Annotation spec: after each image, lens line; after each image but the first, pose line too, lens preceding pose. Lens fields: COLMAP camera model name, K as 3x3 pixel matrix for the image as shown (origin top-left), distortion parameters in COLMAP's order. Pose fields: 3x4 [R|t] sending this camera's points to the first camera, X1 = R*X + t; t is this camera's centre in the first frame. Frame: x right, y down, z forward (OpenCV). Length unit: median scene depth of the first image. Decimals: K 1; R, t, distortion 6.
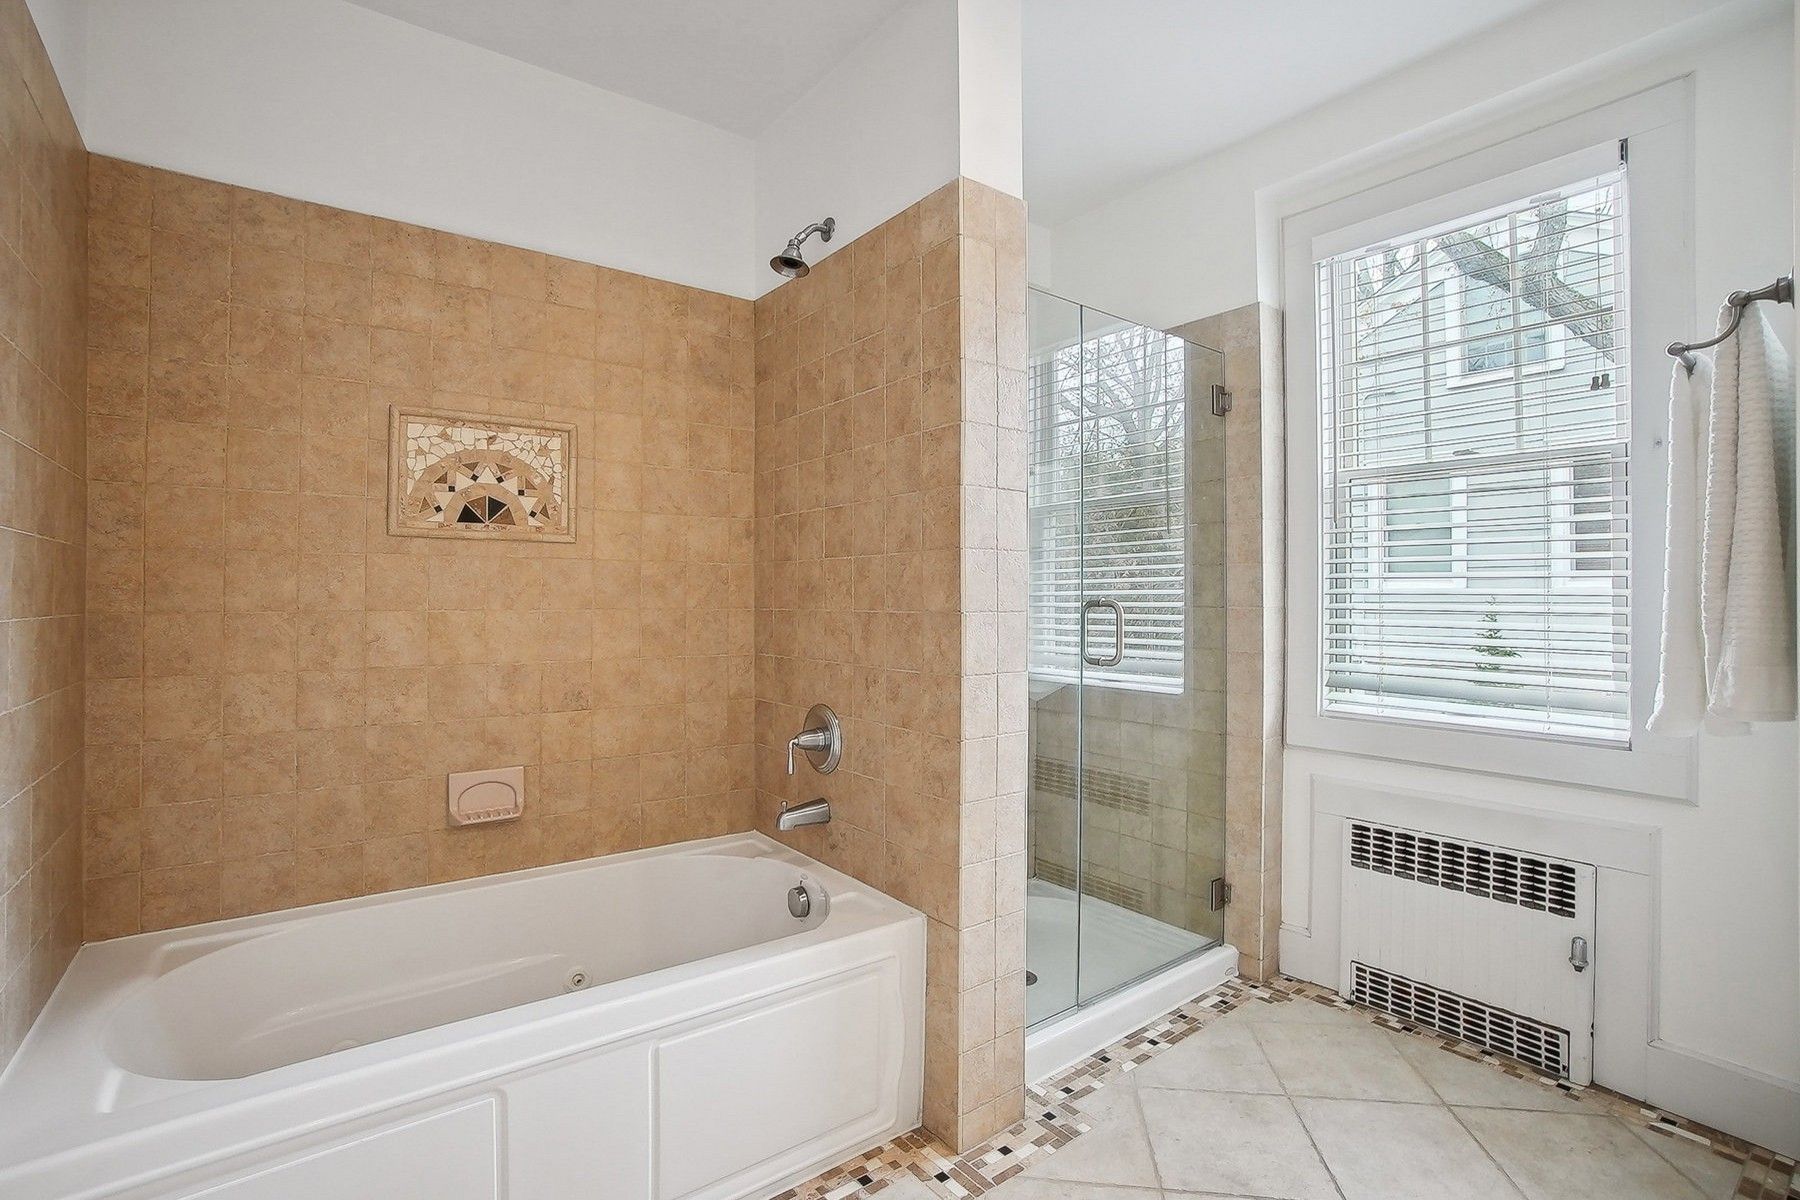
lens RADIAL K [[827.0, 0, 867.3], [0, 827.0, 592.1], [0, 0, 1]] dist [-0.062741, 0.022688]
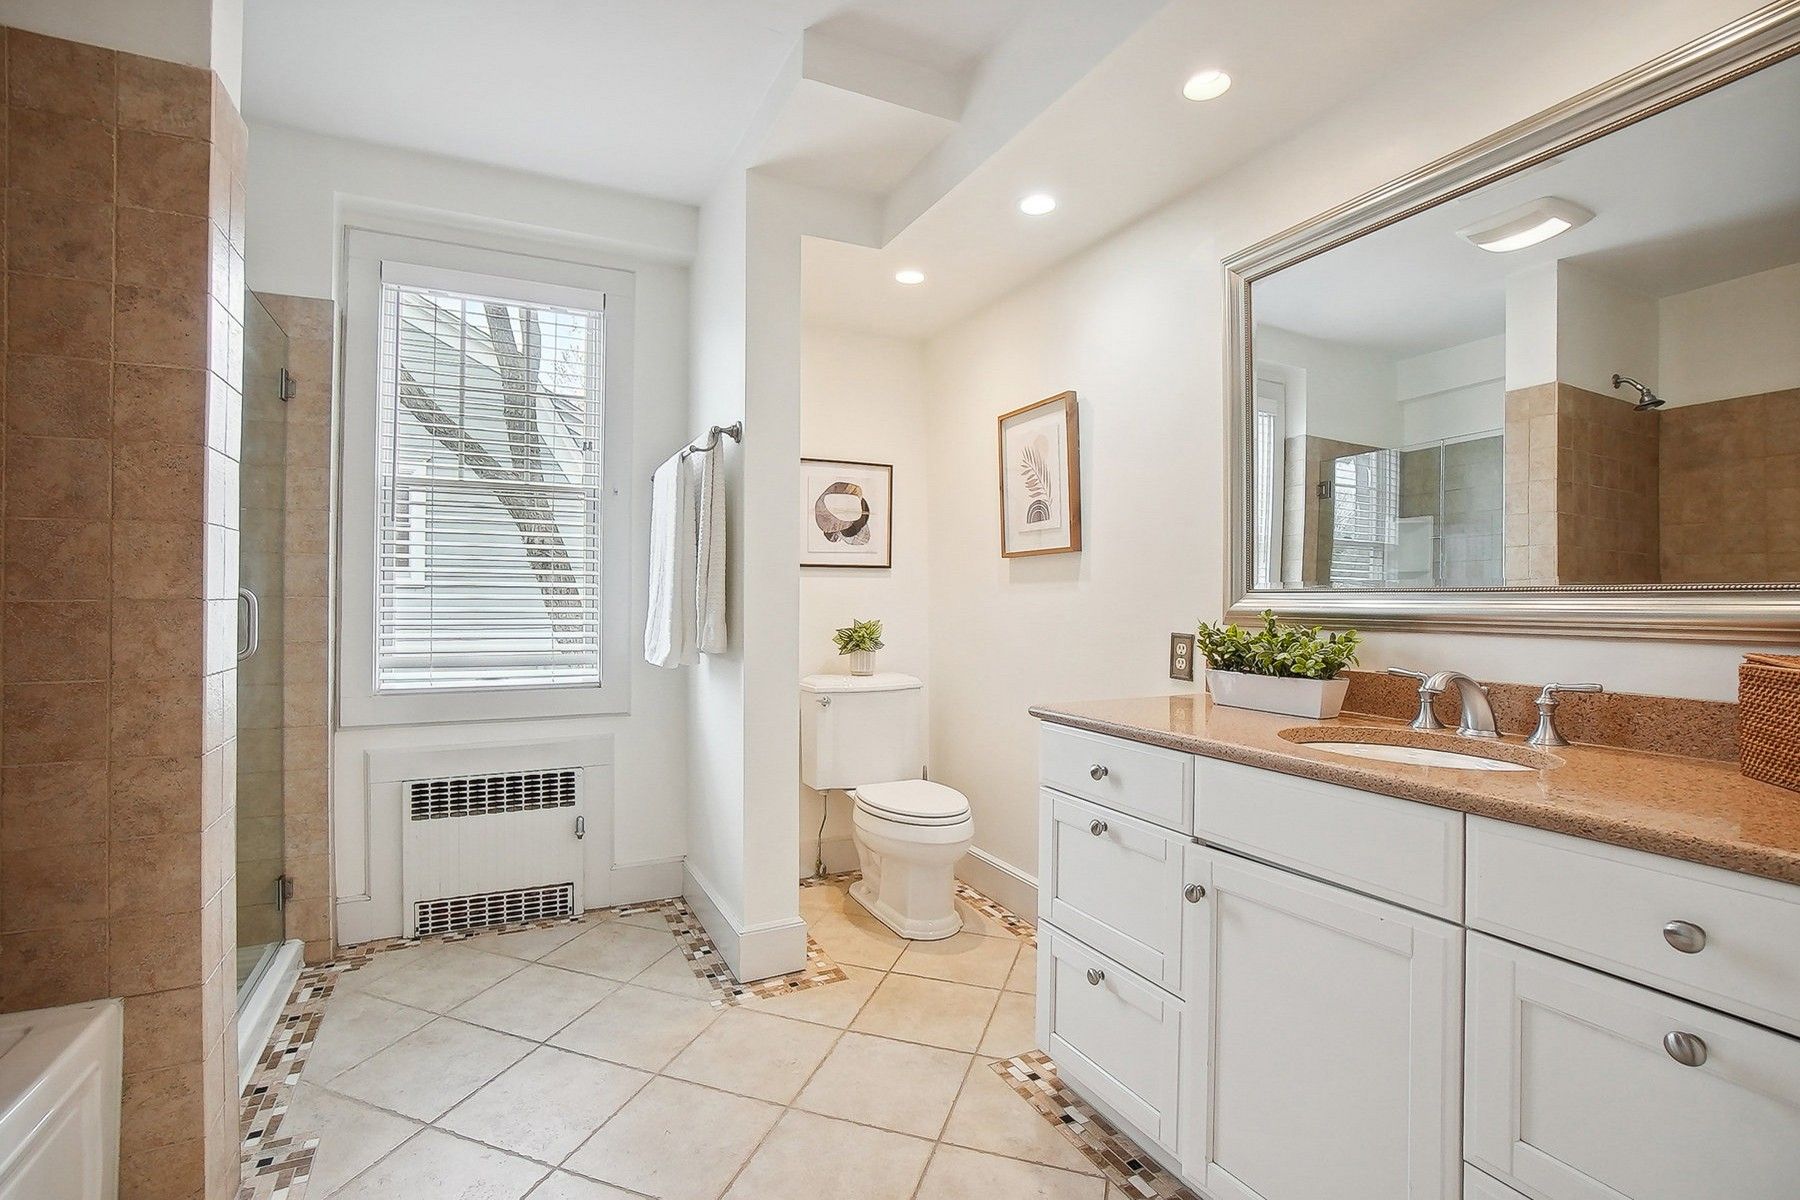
lens RADIAL K [[827.0, 0, 867.3], [0, 827.0, 592.1], [0, 0, 1]] dist [-0.062741, 0.022688]
pose [[0.189121, 0.004858, 0.981942, -0.456301], [-0.009201, 0.999953, -0.003176, 0.011088], [-0.981911, -0.008434, 0.189156, 0.159979]]
